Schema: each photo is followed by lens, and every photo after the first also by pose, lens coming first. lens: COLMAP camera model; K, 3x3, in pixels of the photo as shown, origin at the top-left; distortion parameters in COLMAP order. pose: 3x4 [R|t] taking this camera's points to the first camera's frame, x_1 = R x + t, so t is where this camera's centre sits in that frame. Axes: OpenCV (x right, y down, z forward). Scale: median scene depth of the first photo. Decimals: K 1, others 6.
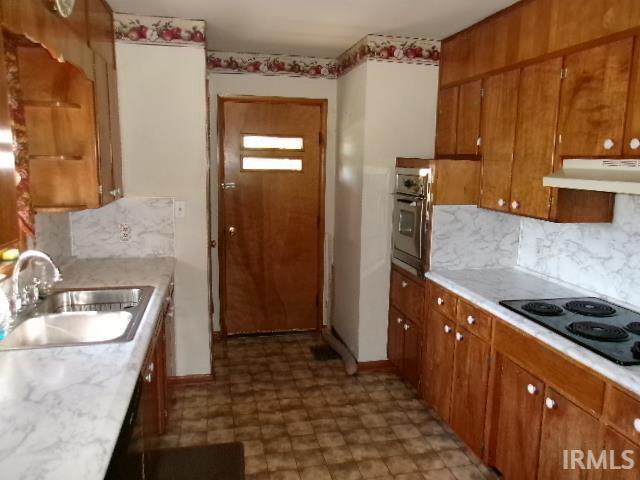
lens RADIAL K [[504.2, 0, 341.8], [0, 504.2, 248.7], [0, 0, 1]] dist [-0.034310, 0.080685]
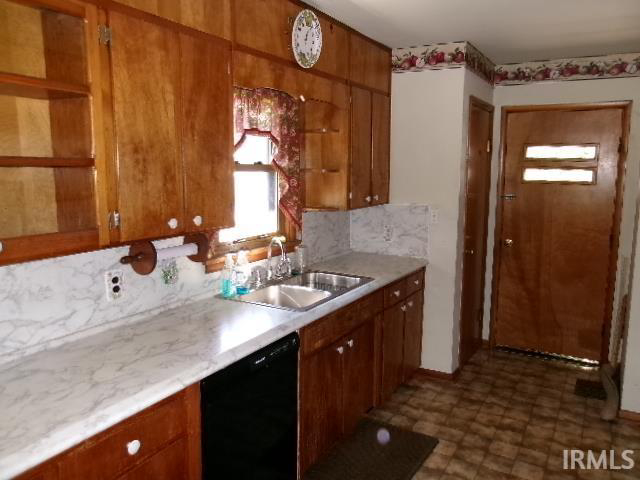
lens RADIAL K [[496.7, 0, 319.6], [0, 496.7, 254.5], [0, 0, 1]] dist [-0.045748, 0.000499]
pose [[0.703655, 0.102198, -0.703153, 0.256380], [-0.110002, 0.993340, 0.034293, -0.004970], [0.701975, 0.053218, 0.710211, 0.061472]]
